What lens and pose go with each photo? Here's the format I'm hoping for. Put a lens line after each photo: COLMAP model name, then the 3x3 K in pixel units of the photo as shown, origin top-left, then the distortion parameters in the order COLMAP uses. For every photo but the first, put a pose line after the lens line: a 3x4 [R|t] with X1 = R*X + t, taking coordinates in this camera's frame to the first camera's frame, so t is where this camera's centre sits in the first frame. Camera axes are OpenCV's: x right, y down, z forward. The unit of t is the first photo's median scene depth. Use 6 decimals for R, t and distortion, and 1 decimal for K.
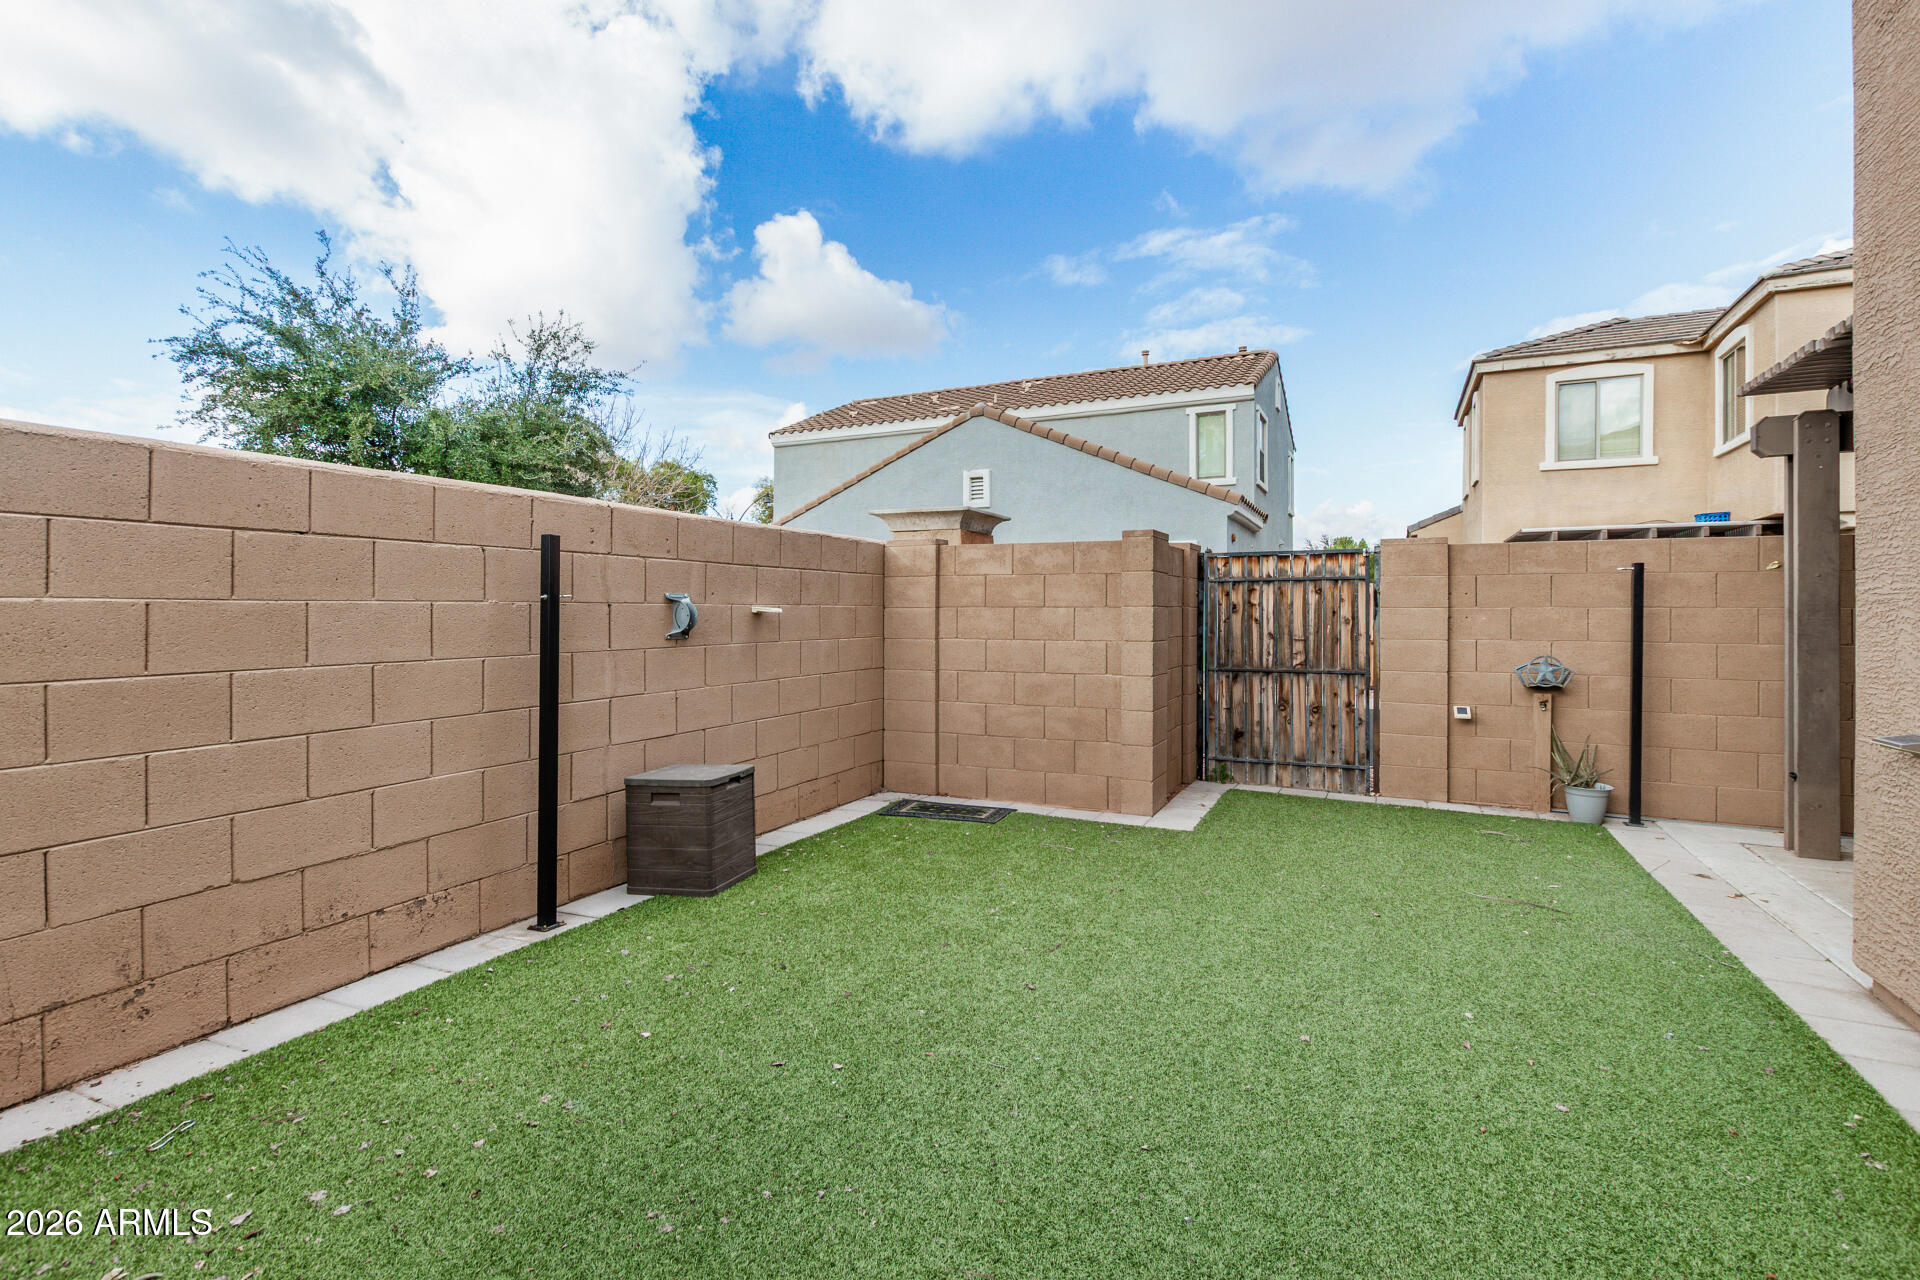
lens RADIAL K [[877.4, 0, 960.3], [0, 877.4, 609.2], [0, 0, 1]] dist [0.002752, -0.000745]
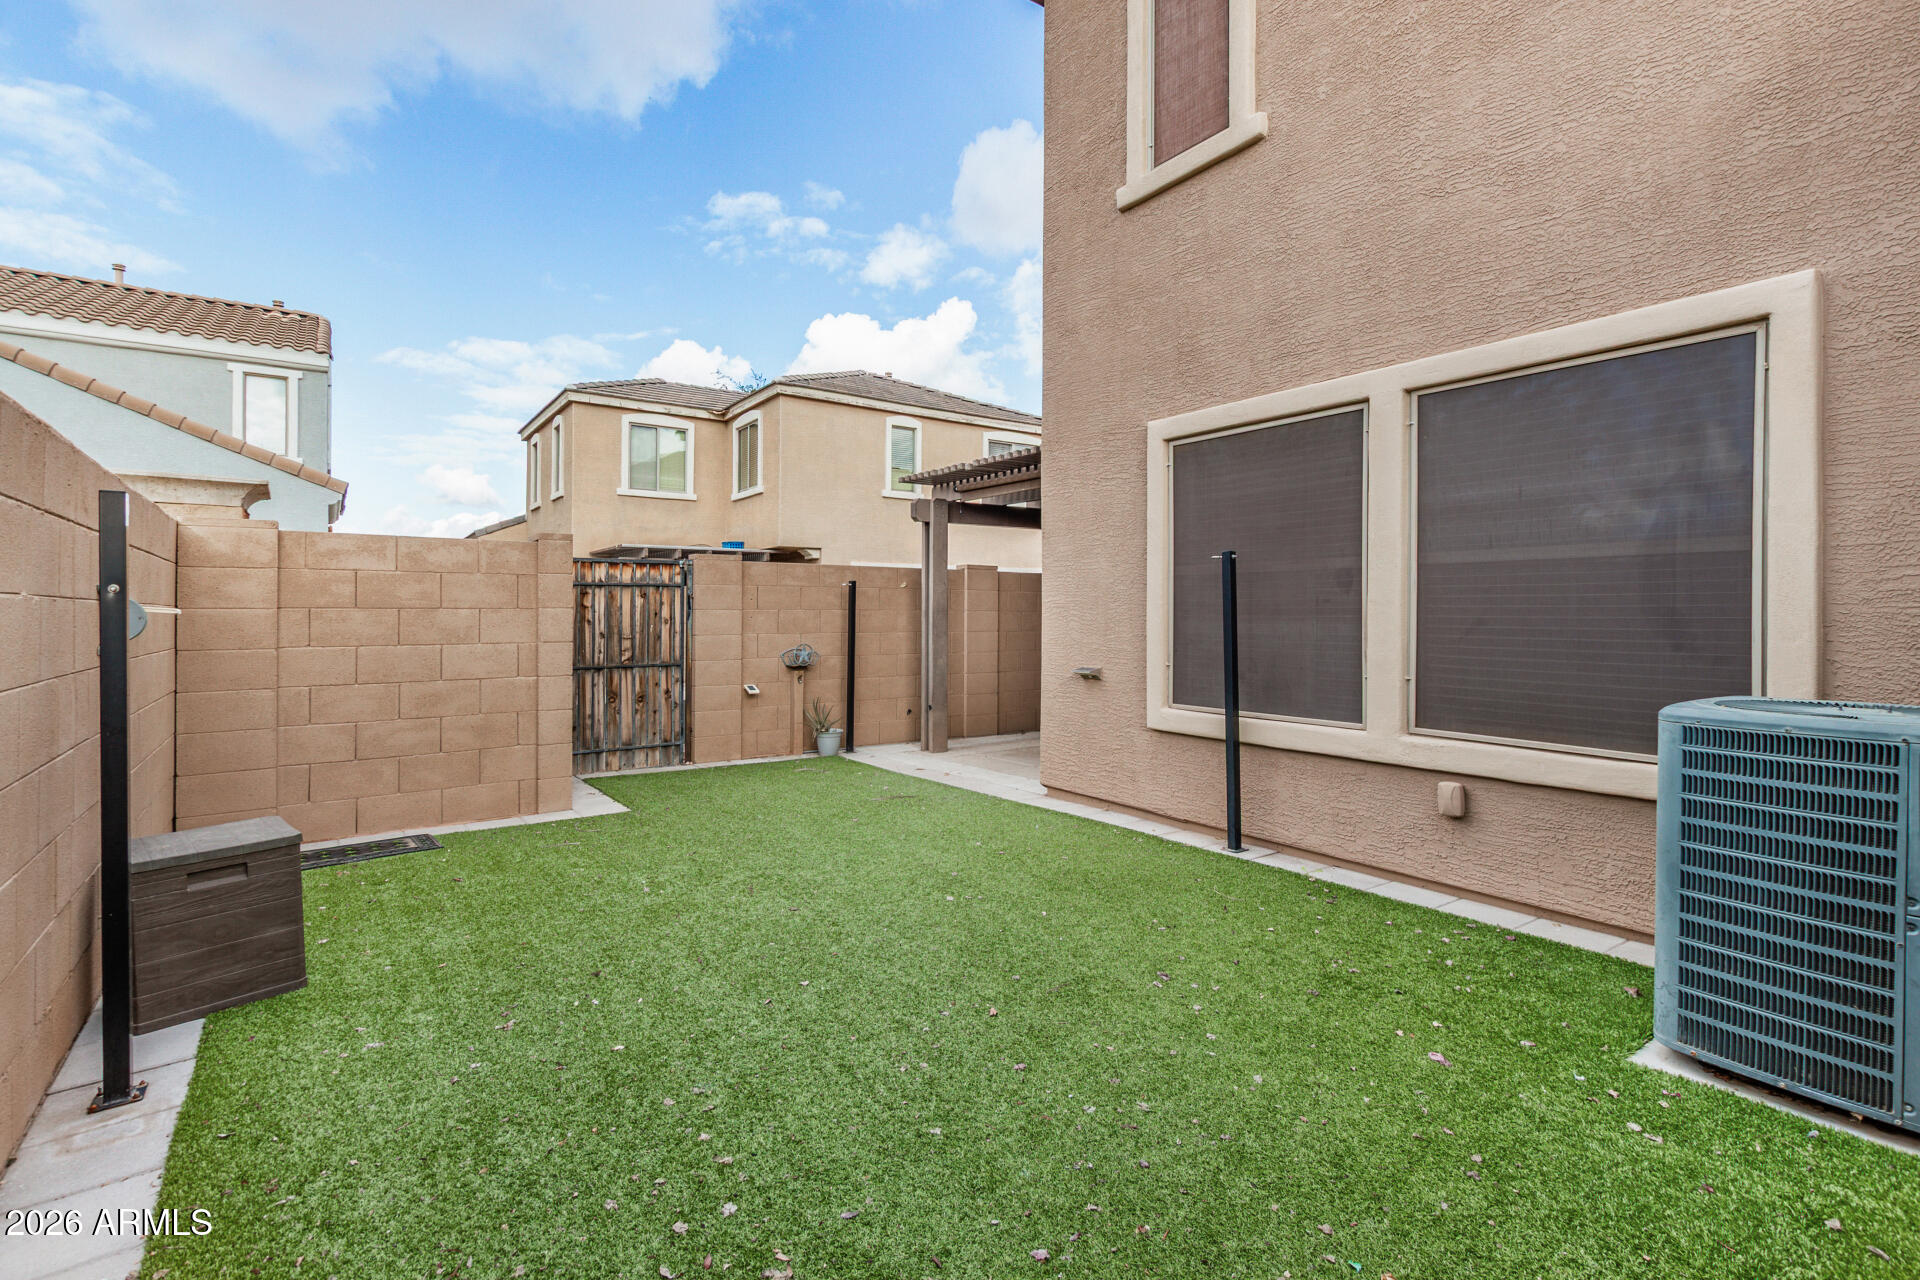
lens RADIAL K [[877.4, 0, 960.3], [0, 877.4, 609.2], [0, 0, 1]] dist [0.002752, -0.000745]
pose [[0.483981, 0.003199, 0.875073, -0.404669], [0.000531, 0.999992, -0.003950, 0.002254], [-0.875078, 0.002376, 0.483975, 0.079514]]
